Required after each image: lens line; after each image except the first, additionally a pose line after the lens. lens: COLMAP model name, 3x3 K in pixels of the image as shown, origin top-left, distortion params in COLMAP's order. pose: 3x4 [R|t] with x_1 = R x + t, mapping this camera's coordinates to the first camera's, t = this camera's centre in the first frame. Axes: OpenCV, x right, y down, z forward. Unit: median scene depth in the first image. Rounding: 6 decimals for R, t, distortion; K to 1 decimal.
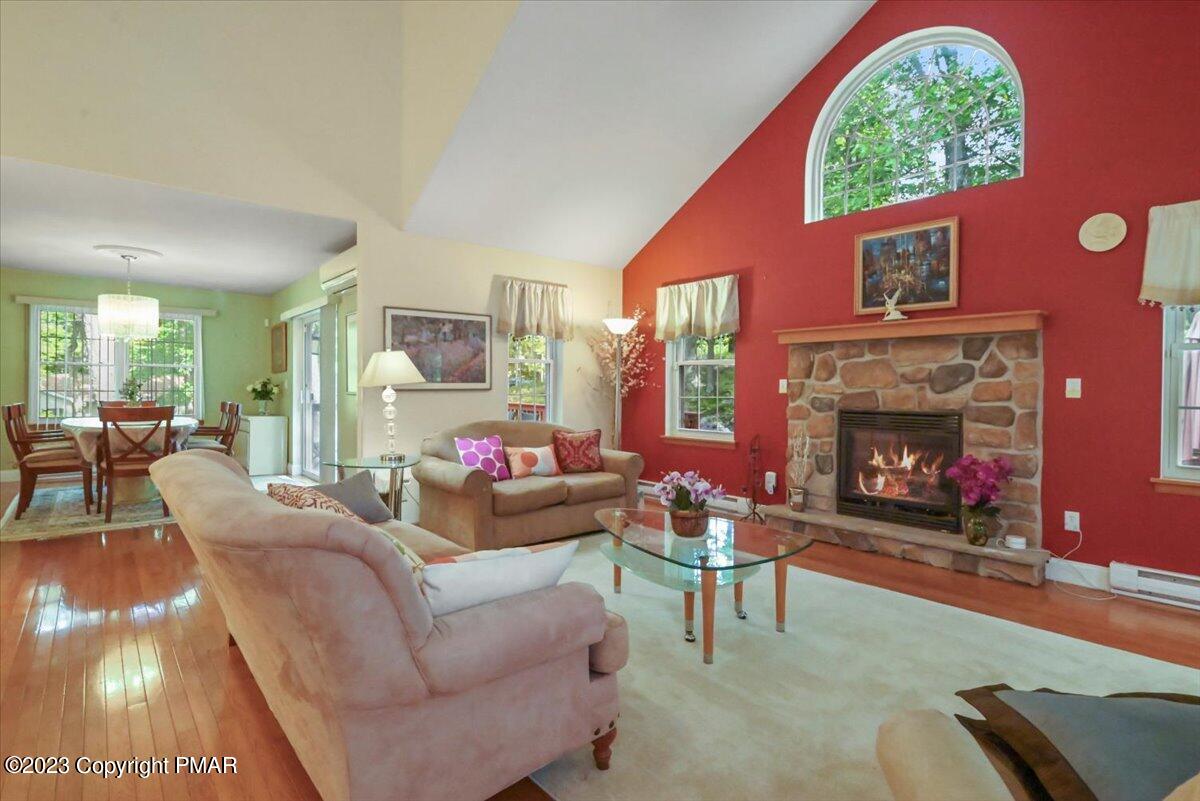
lens RADIAL K [[602.3, 0, 600.0], [0, 602.3, 400.5], [0, 0, 1]] dist [-0.000904, -0.000078]
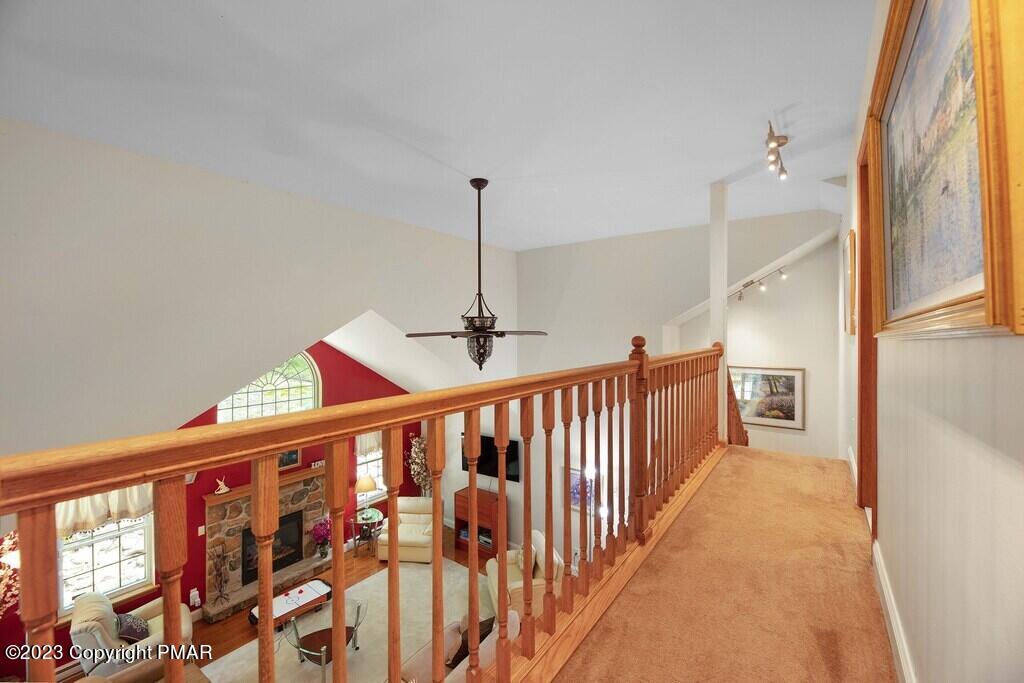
lens RADIAL K [[418.7, 0, 512.8], [0, 418.7, 324.5], [0, 0, 1]] dist [-0.002553, -0.000508]
pose [[-0.233130, 0.005977, 0.972427, -1.089892], [0.019800, 0.999803, -0.001398, -0.621747], [-0.972244, 0.018928, -0.233202, 0.499215]]
